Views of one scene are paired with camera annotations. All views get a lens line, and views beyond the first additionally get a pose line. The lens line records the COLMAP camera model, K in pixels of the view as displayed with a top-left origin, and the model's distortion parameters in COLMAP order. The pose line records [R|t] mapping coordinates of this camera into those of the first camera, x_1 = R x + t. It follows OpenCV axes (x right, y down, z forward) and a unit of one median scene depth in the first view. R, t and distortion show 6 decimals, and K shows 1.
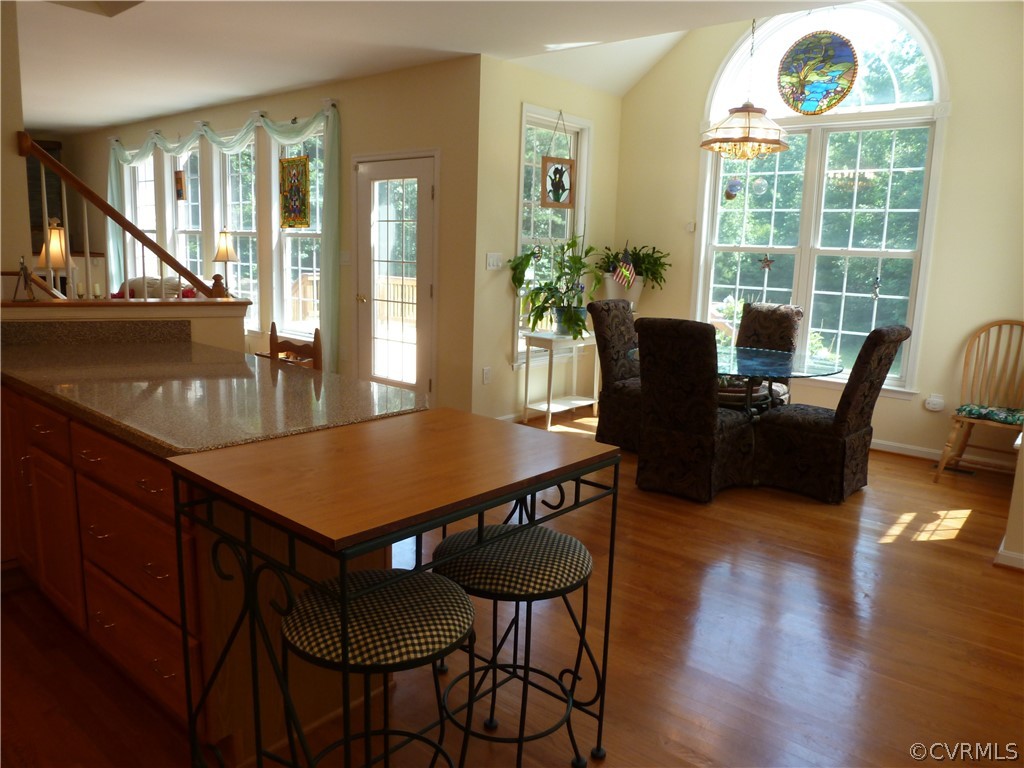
lens RADIAL K [[729.9, 0, 515.1], [0, 729.9, 384.2], [0, 0, 1]] dist [-0.067630, 0.012156]
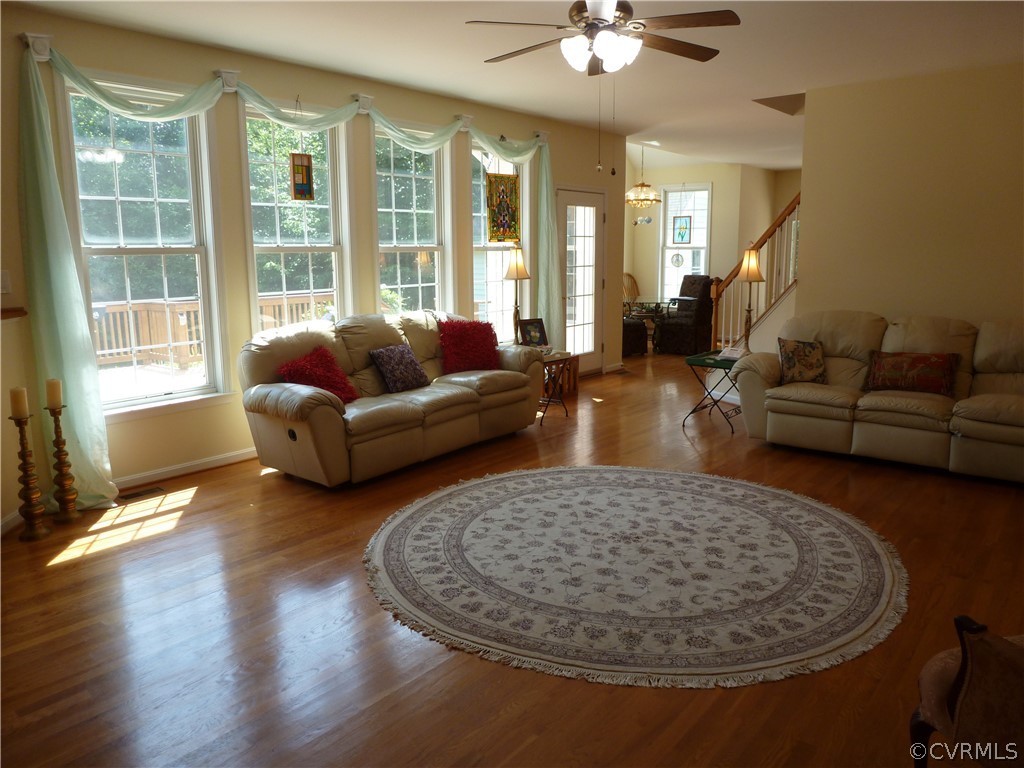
lens RADIAL K [[729.9, 0, 511.4], [0, 729.9, 383.3], [0, 0, 1]] dist [-0.067630, 0.012156]
pose [[-0.008861, -0.216817, 0.976172, -2.813944], [0.188791, 0.958291, 0.214559, -0.503414], [-0.981977, 0.186193, 0.032442, 2.052409]]
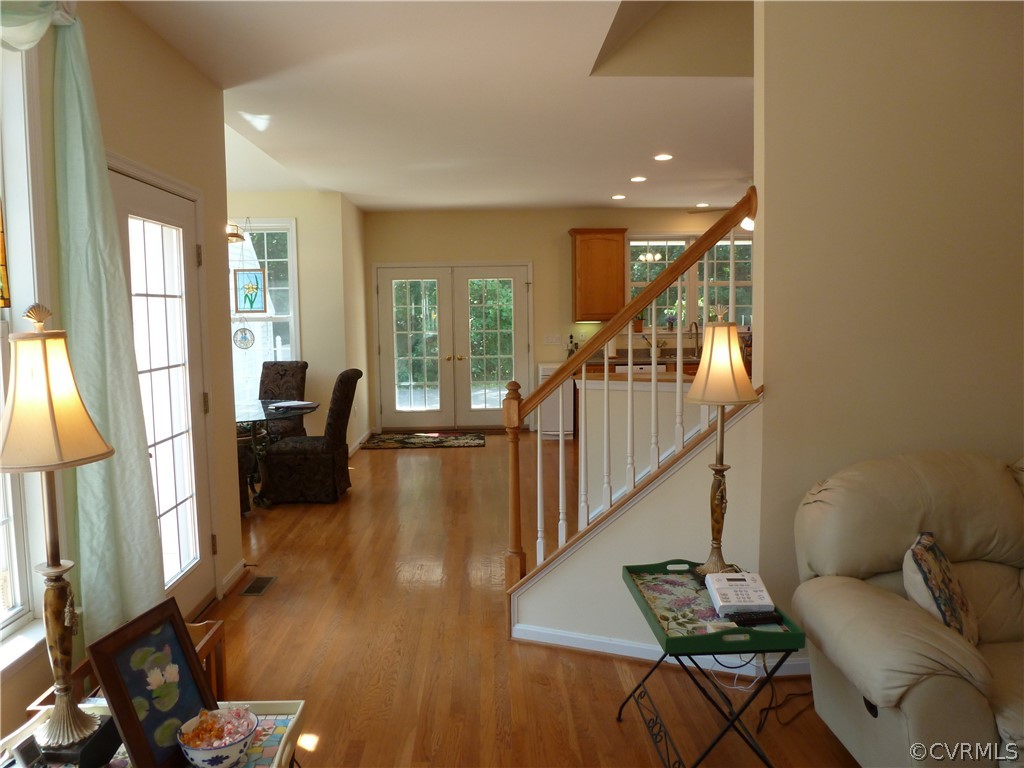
lens RADIAL K [[729.9, 0, 512.4], [0, 729.9, 385.6], [0, 0, 1]] dist [-0.067630, 0.012156]
pose [[-0.673018, -0.102462, 0.732495, -1.353986], [0.120610, 0.961898, 0.245368, -0.470973], [-0.729726, 0.253484, -0.635016, 2.110713]]
